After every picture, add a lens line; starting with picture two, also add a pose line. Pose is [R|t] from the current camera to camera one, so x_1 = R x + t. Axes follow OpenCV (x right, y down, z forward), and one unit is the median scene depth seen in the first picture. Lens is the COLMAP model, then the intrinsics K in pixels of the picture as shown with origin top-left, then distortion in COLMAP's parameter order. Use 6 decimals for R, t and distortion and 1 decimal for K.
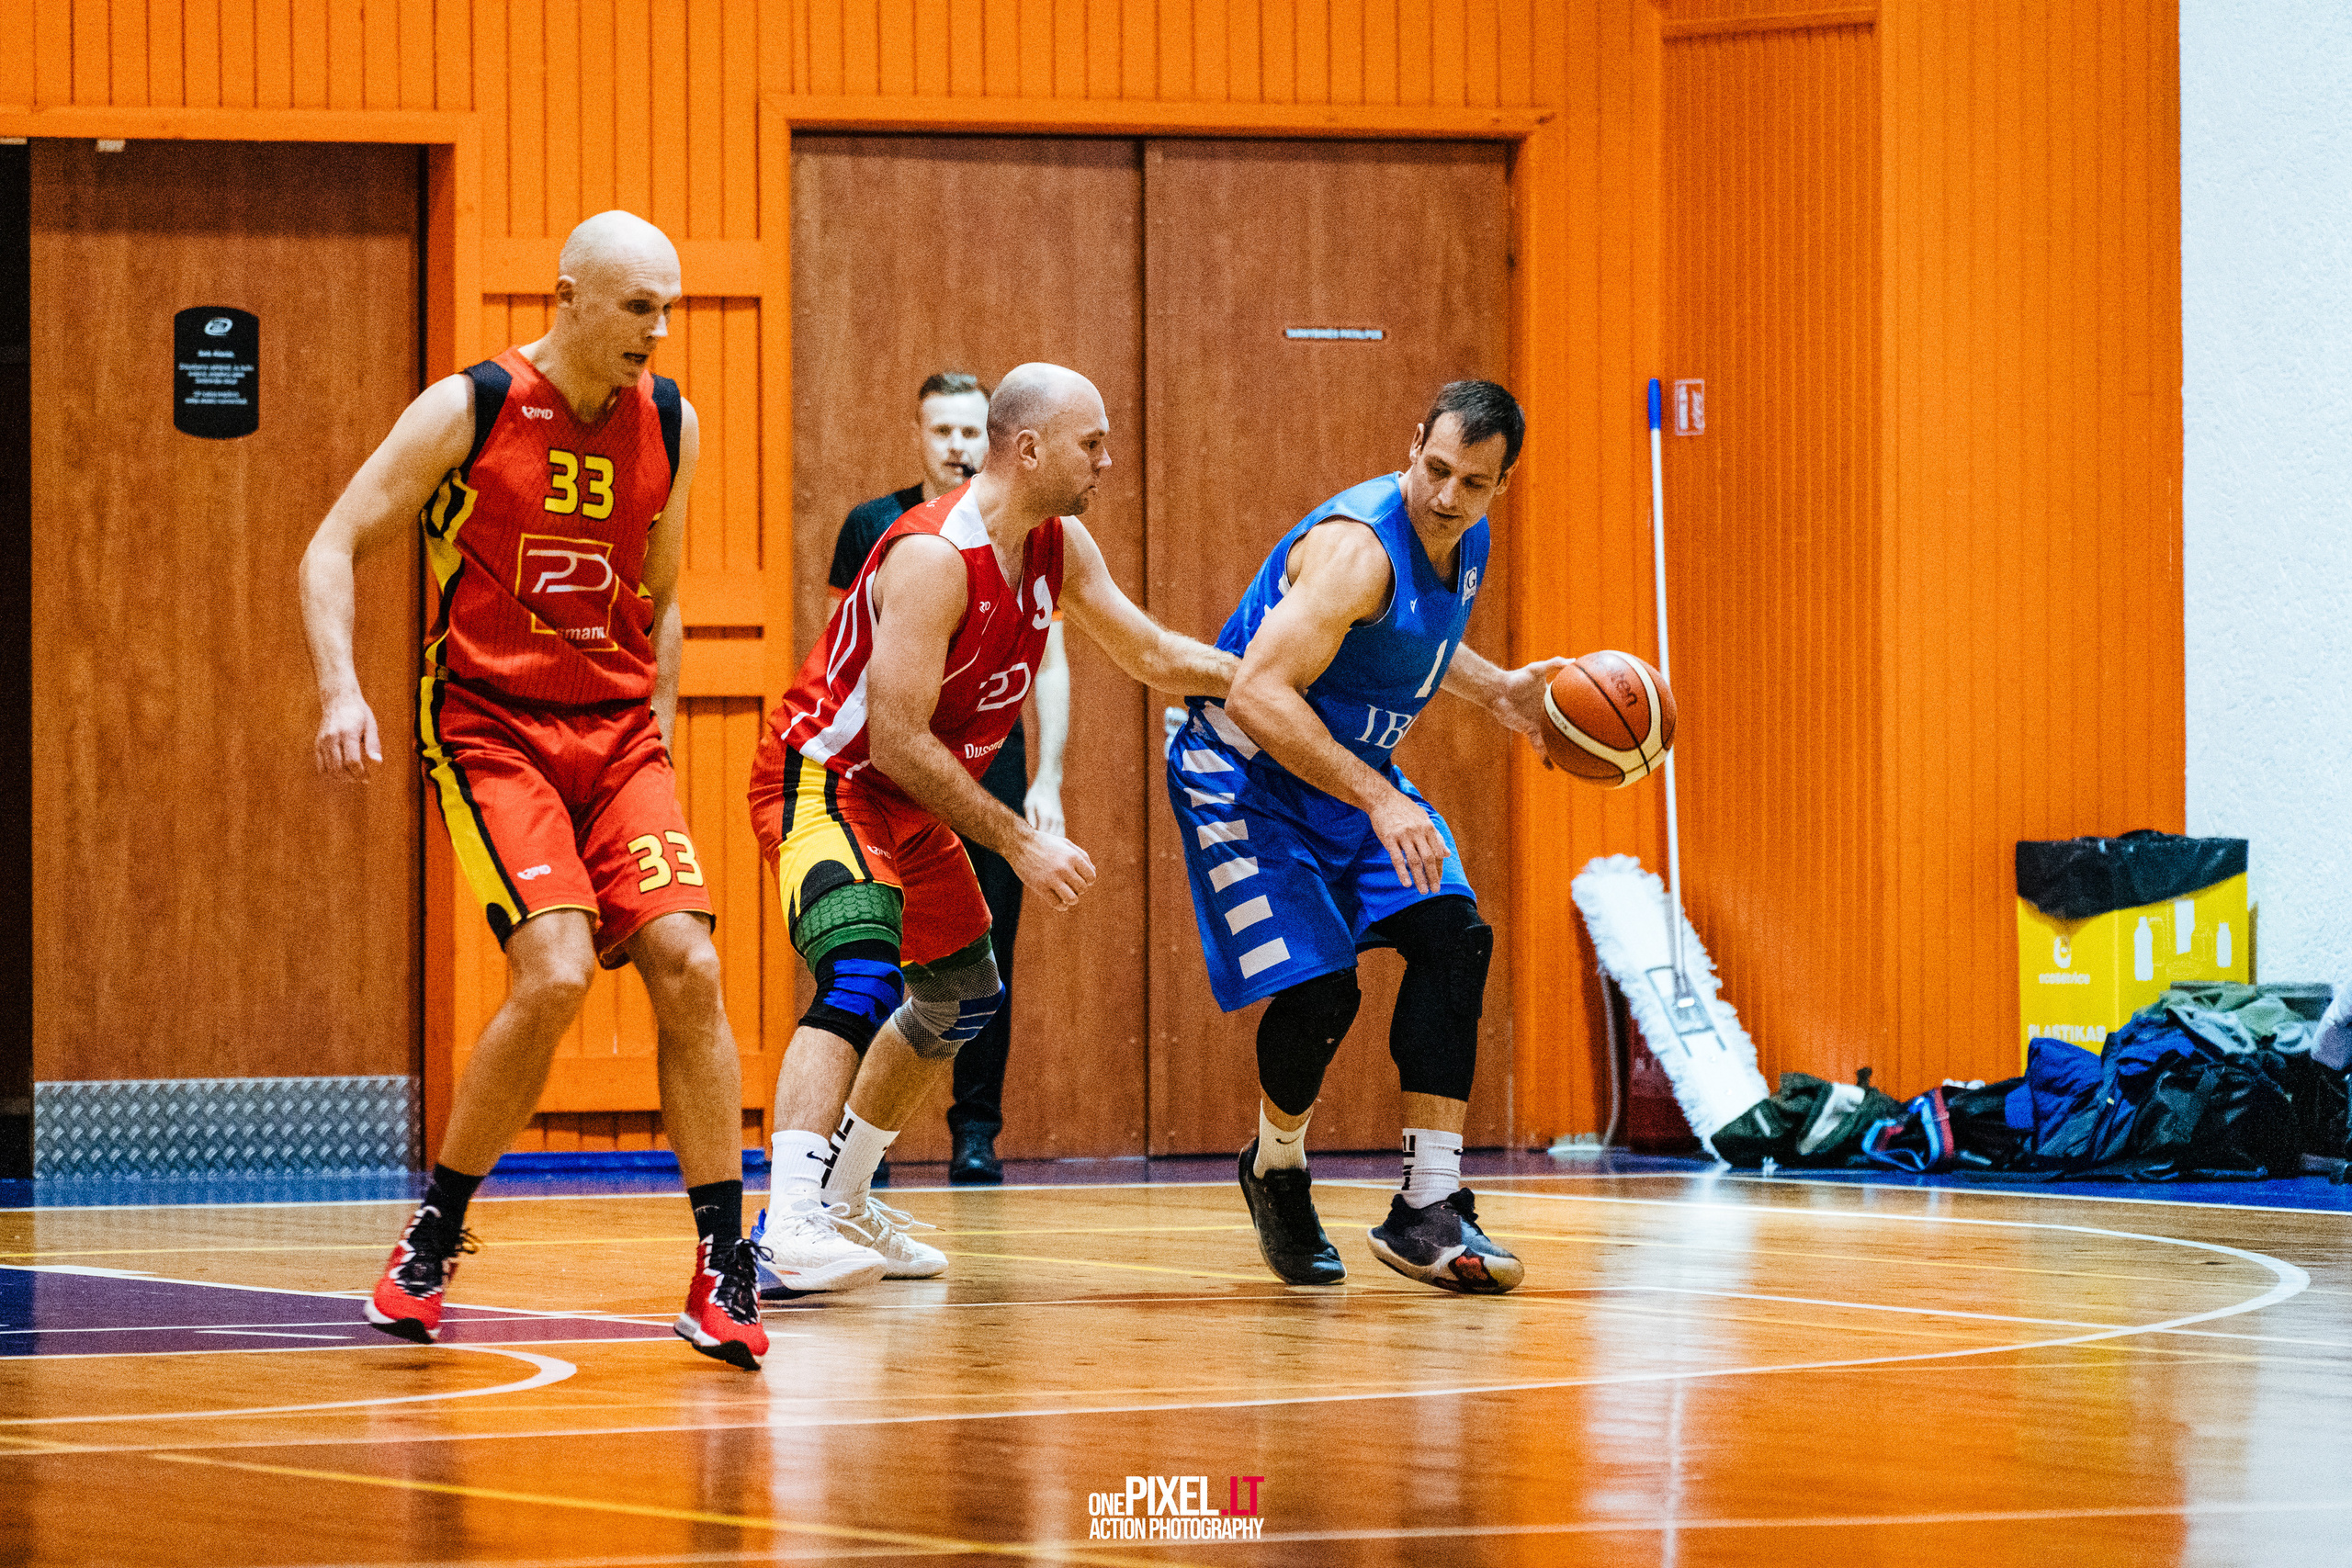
lens RADIAL K [[16357.6, 0, 1175.8], [0, 16357.6, 774.9], [0, 0, 1]] dist [-0.069234, 0.000000]
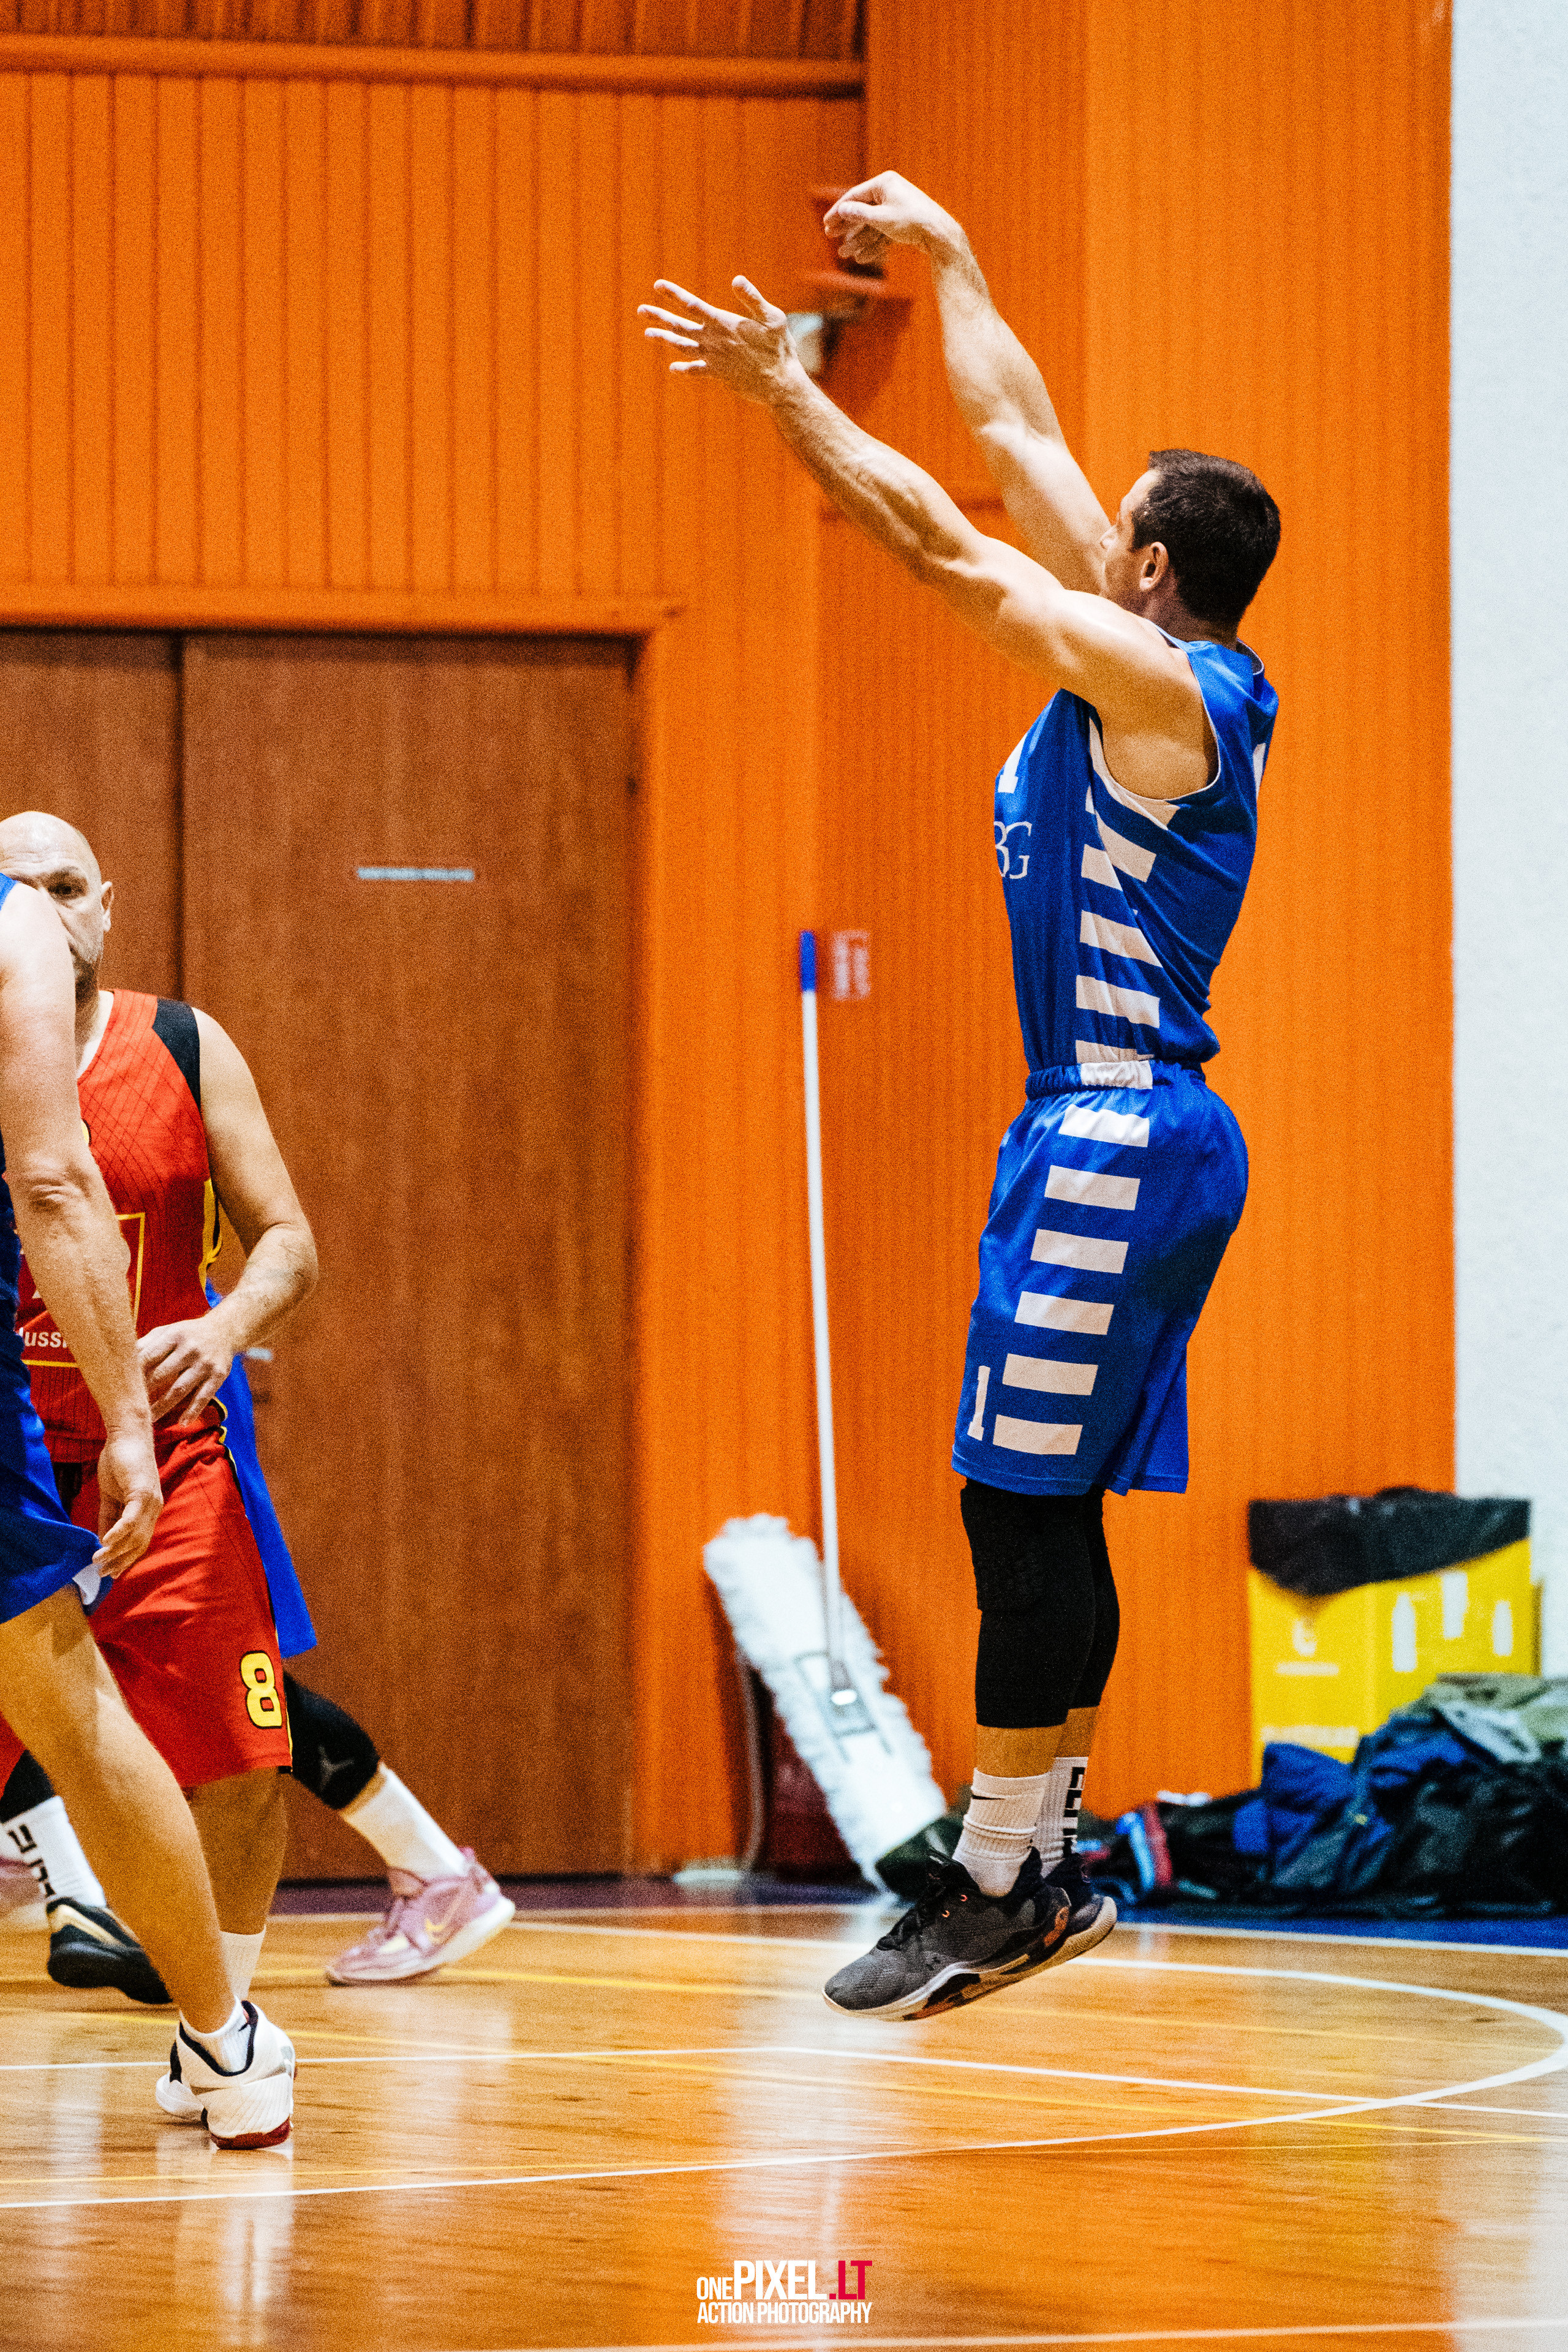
lens RADIAL K [[16359.2, 0, 787.0], [0, 16359.2, 1173.6], [0, 0, 1]] dist [-0.069234, 0.000000]
pose [[0.999398, 0.004066, 0.034445, 0.000202], [-0.003180, 0.999664, -0.025729, 0.008826], [-0.034538, 0.025604, 0.999075, 0.185179]]
